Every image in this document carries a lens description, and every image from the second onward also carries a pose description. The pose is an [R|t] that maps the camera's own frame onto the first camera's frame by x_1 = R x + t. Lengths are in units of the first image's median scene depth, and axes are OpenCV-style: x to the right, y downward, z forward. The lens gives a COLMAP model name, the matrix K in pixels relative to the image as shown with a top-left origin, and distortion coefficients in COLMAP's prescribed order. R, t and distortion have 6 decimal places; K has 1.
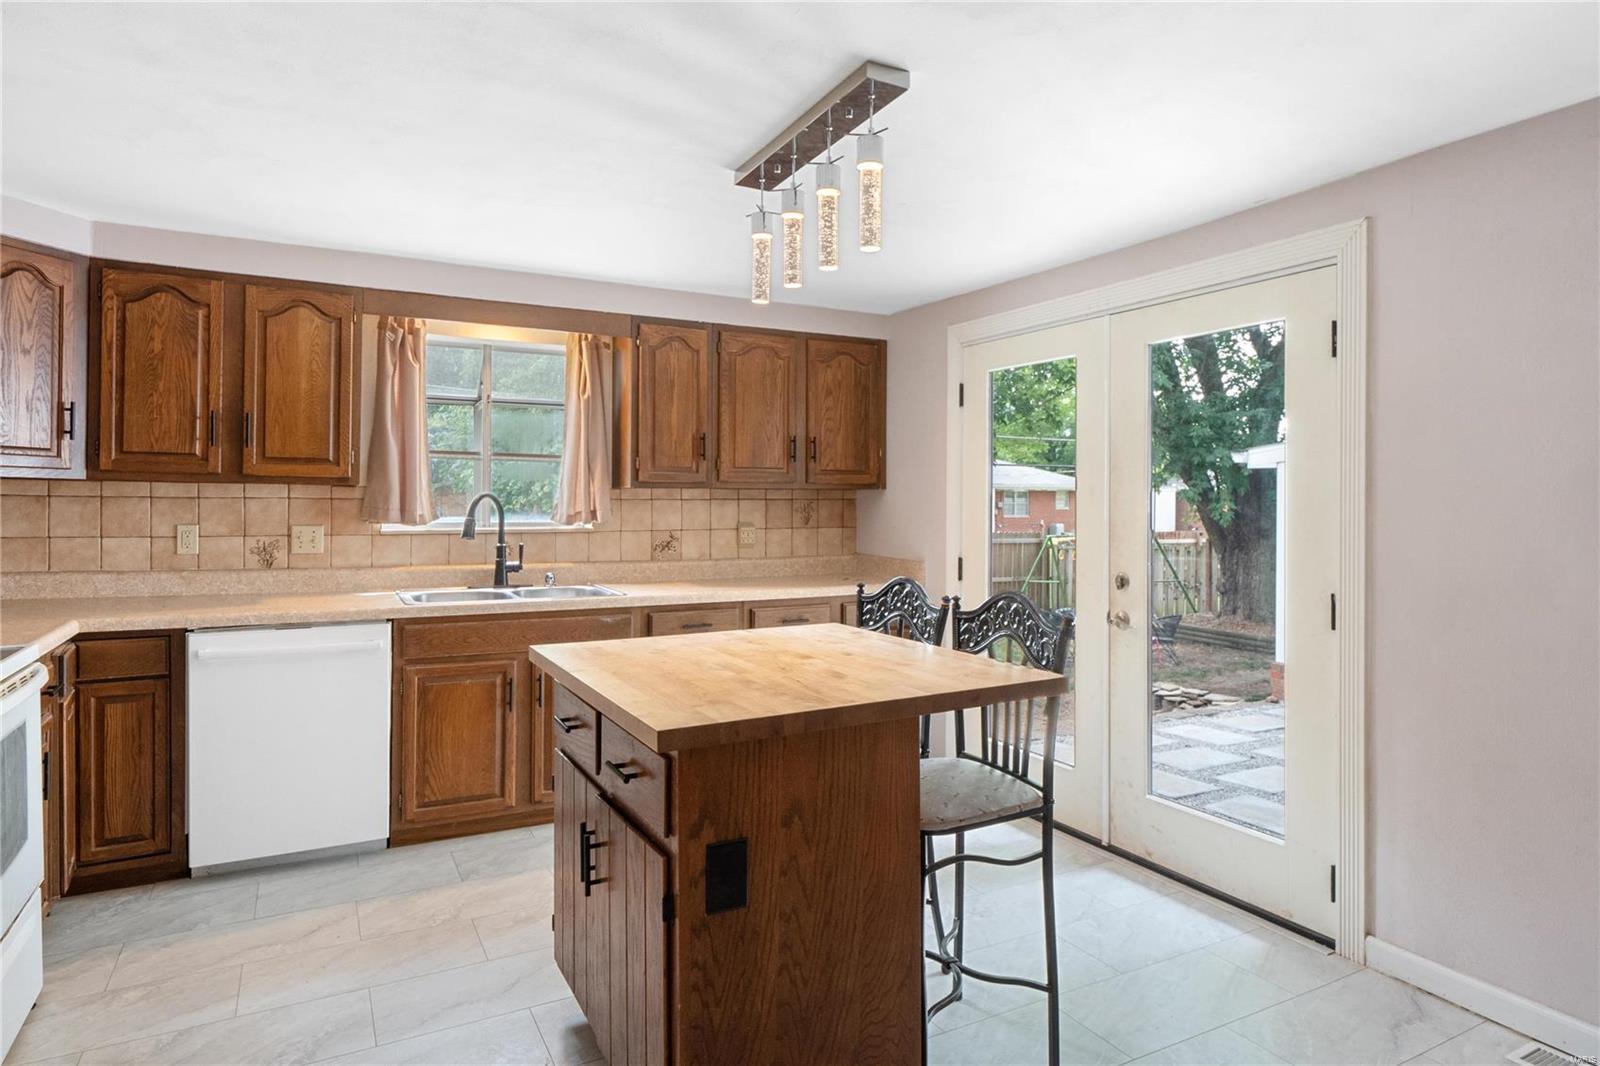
lens RADIAL K [[938.6, 0, 803.0], [0, 938.6, 498.3], [0, 0, 1]] dist [0.002468, 0.001534]
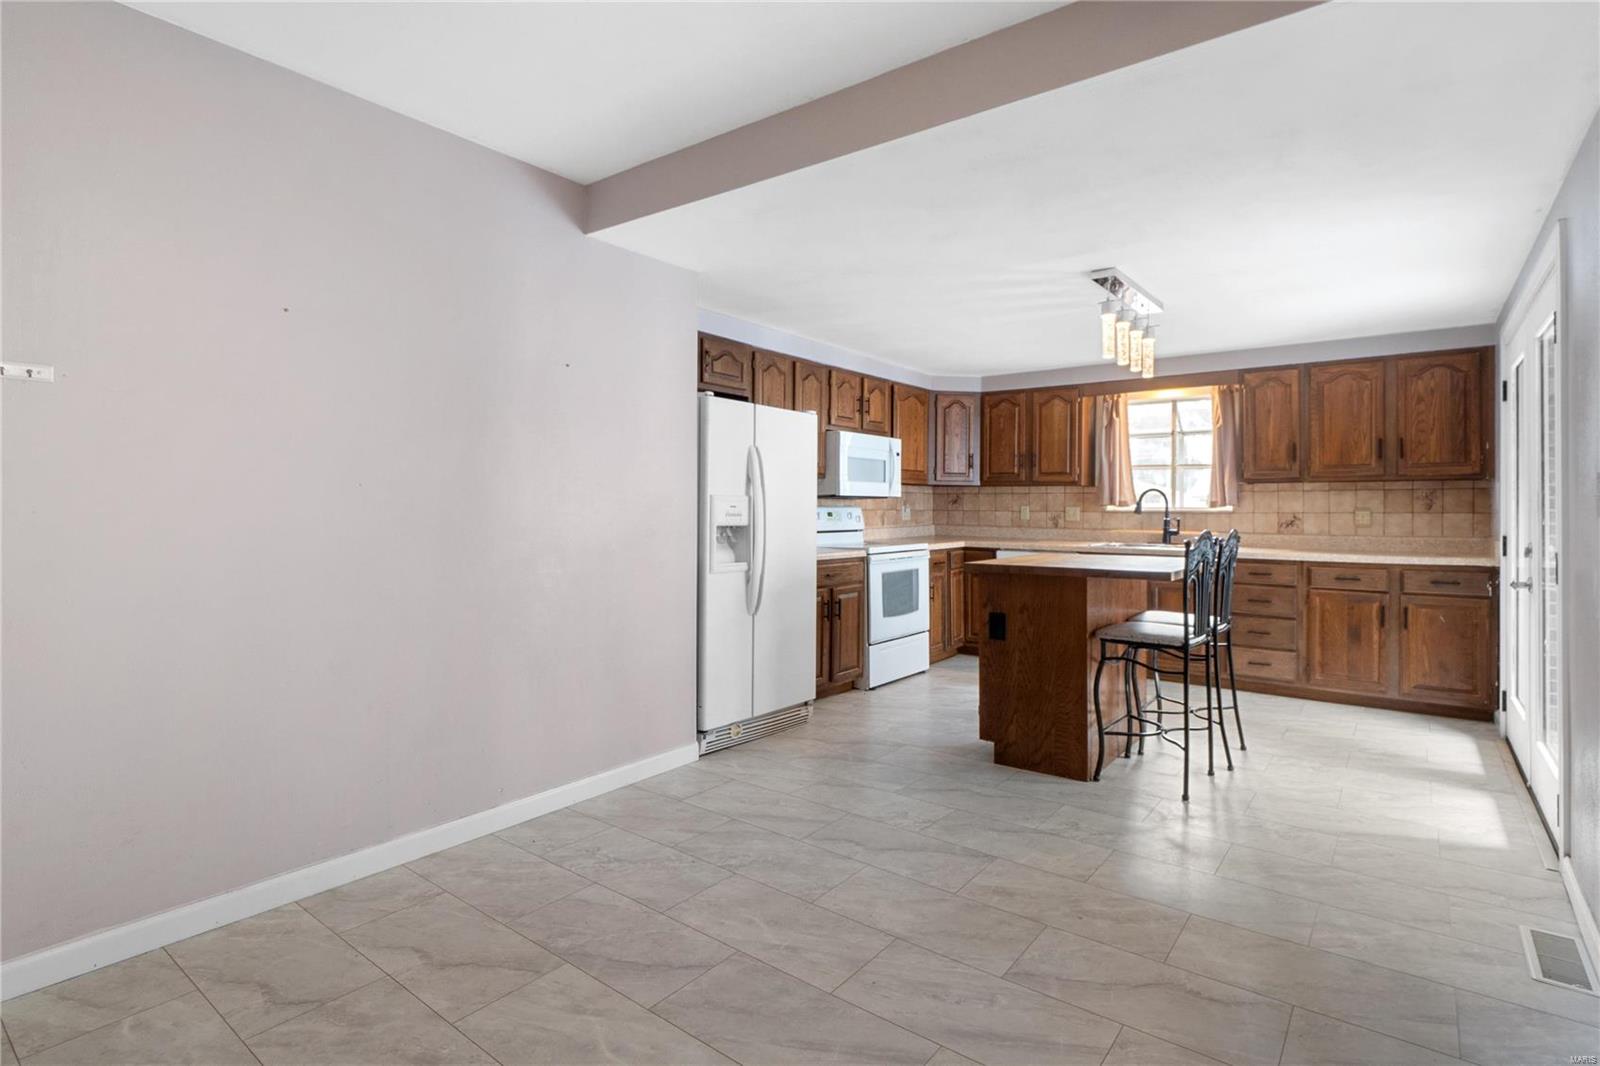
lens RADIAL K [[790.4, 0, 831.8], [0, 790.4, 511.0], [0, 0, 1]] dist [0.000791, 0.000104]
pose [[0.403998, 0.000461, -0.914760, 0.765555], [-0.003032, 0.999995, -0.000835, 0.039854], [0.914755, 0.003111, 0.403998, -0.128970]]
